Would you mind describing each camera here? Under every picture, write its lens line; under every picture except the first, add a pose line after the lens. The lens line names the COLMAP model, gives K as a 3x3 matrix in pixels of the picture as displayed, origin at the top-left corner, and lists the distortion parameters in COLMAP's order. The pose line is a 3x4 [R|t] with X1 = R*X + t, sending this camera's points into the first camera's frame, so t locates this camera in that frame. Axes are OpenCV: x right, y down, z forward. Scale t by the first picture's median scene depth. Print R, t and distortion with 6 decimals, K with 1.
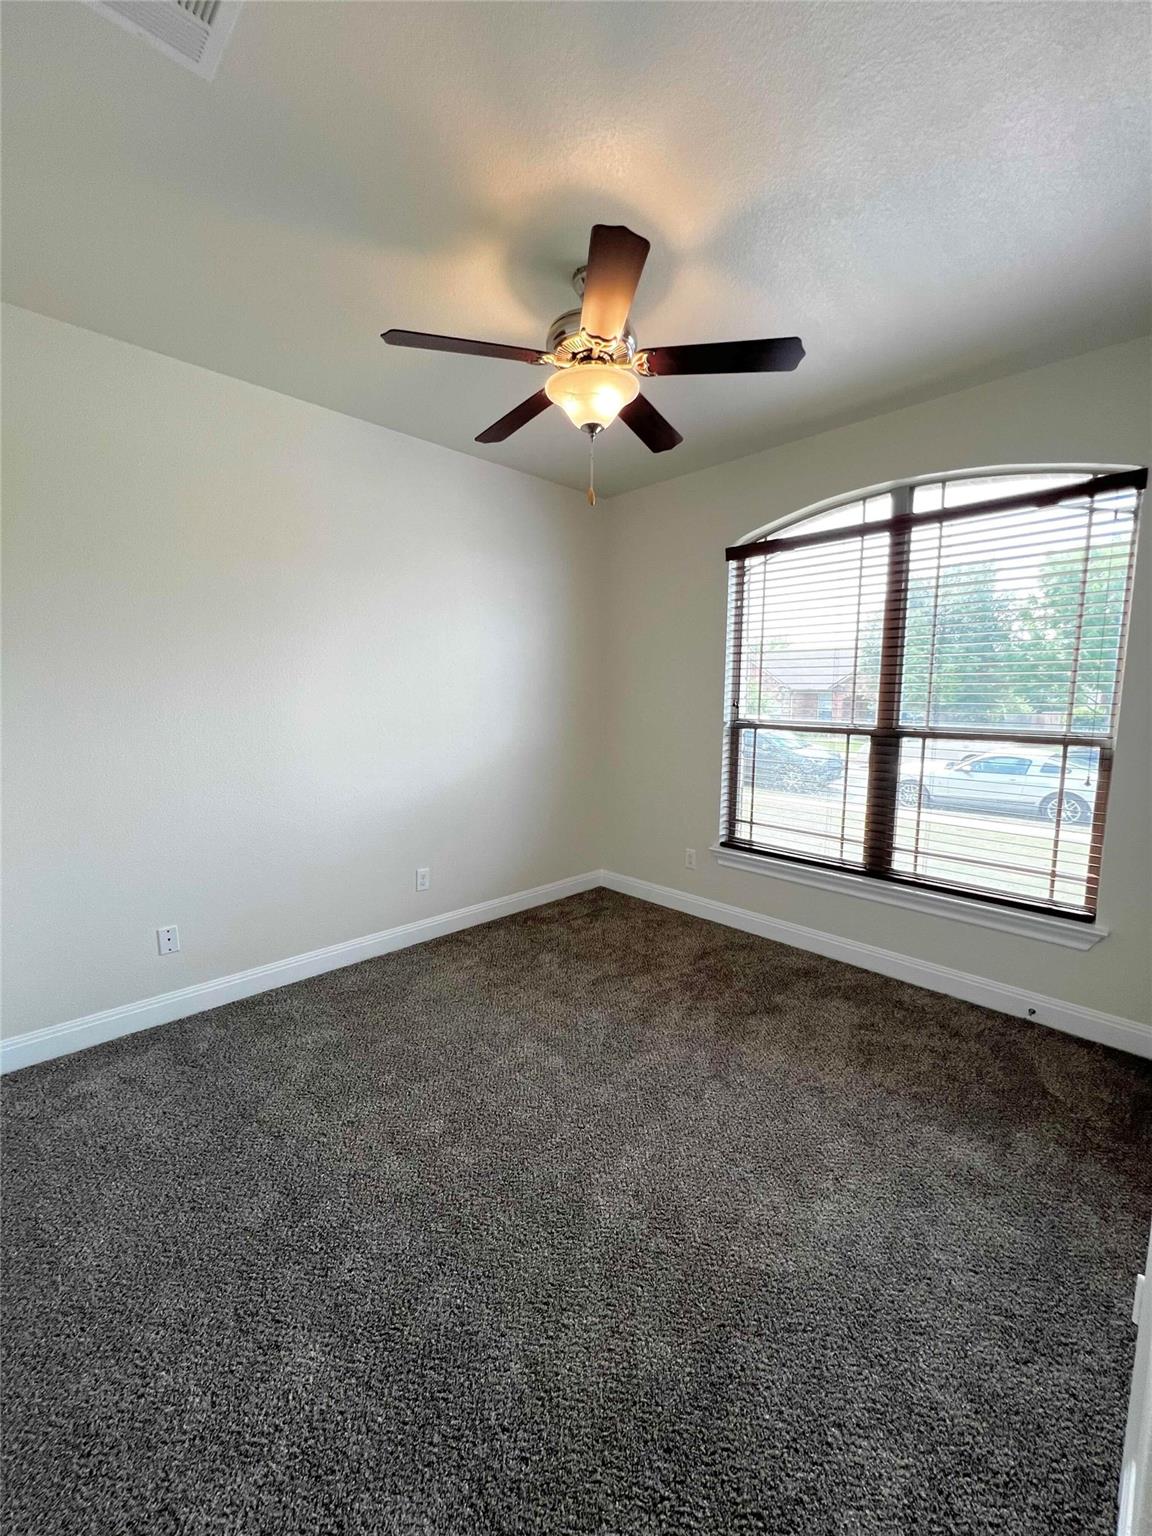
lens RADIAL K [[616.7, 0, 580.1], [0, 616.7, 772.2], [0, 0, 1]] dist [-0.001079, -0.000045]
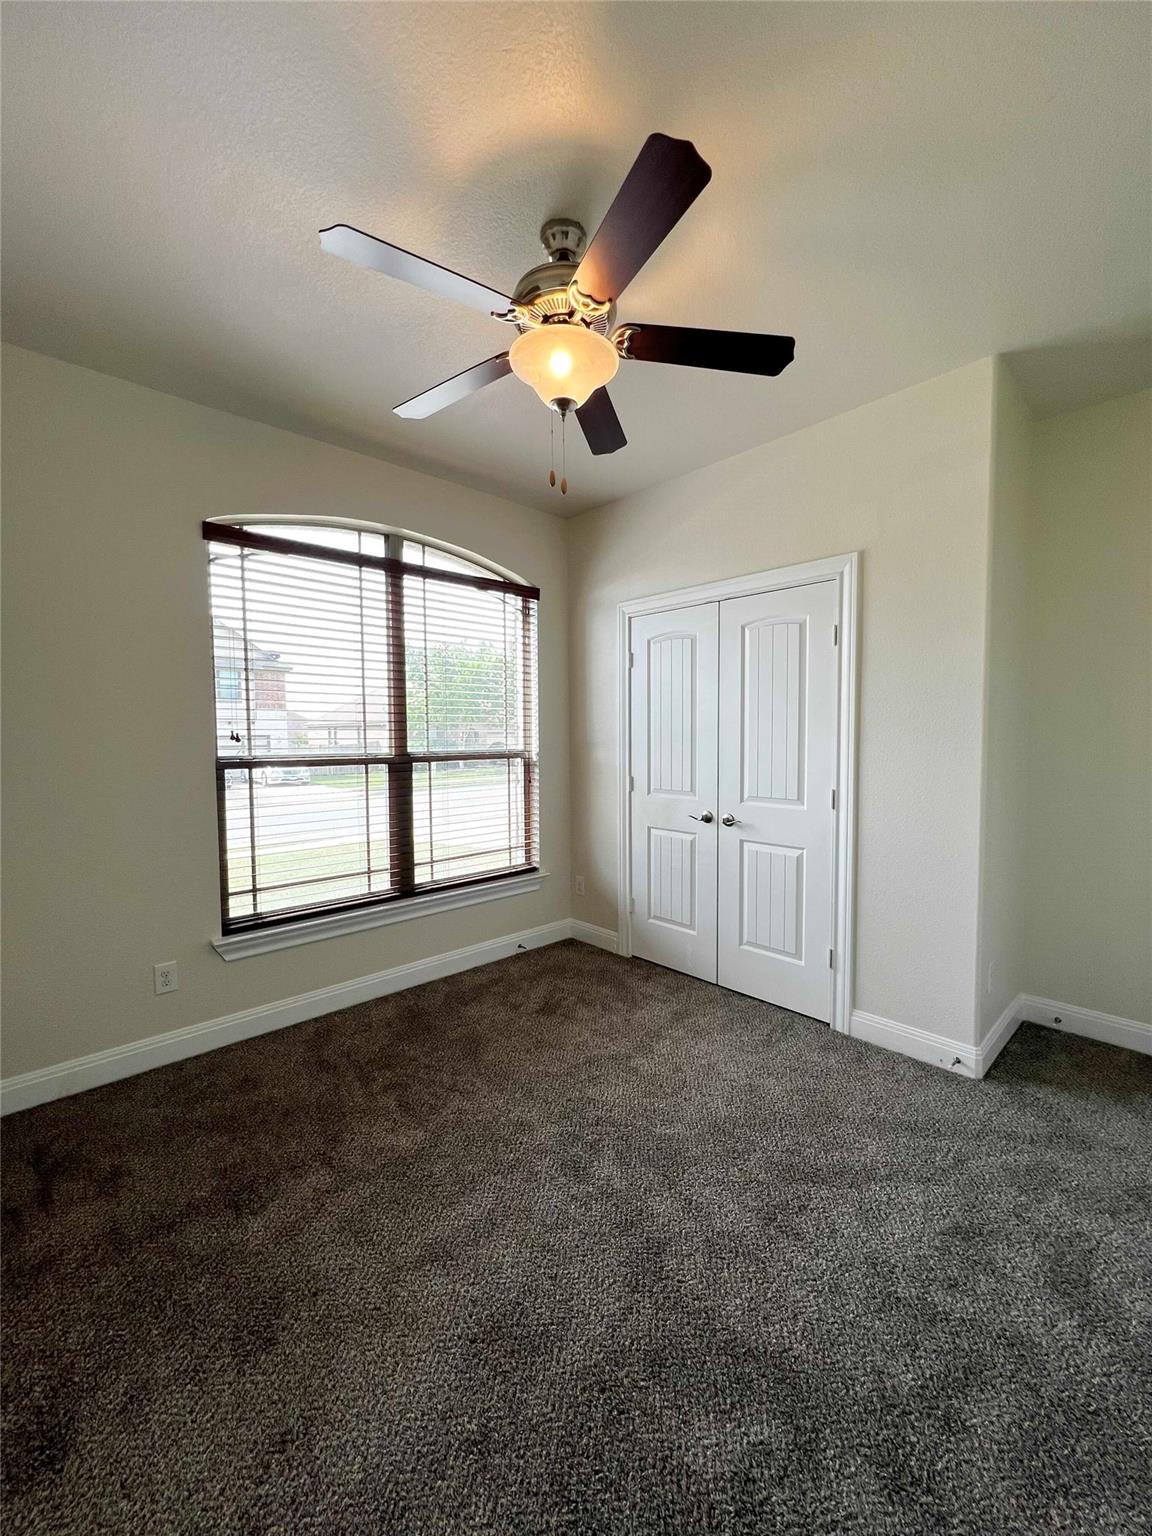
lens RADIAL K [[616.7, 0, 580.1], [0, 616.7, 772.2], [0, 0, 1]] dist [-0.001079, -0.000045]
pose [[0.012964, -0.069777, 0.997478, -0.563585], [0.132688, 0.988860, 0.067450, -0.073110], [-0.991073, 0.131479, 0.022078, 0.672580]]
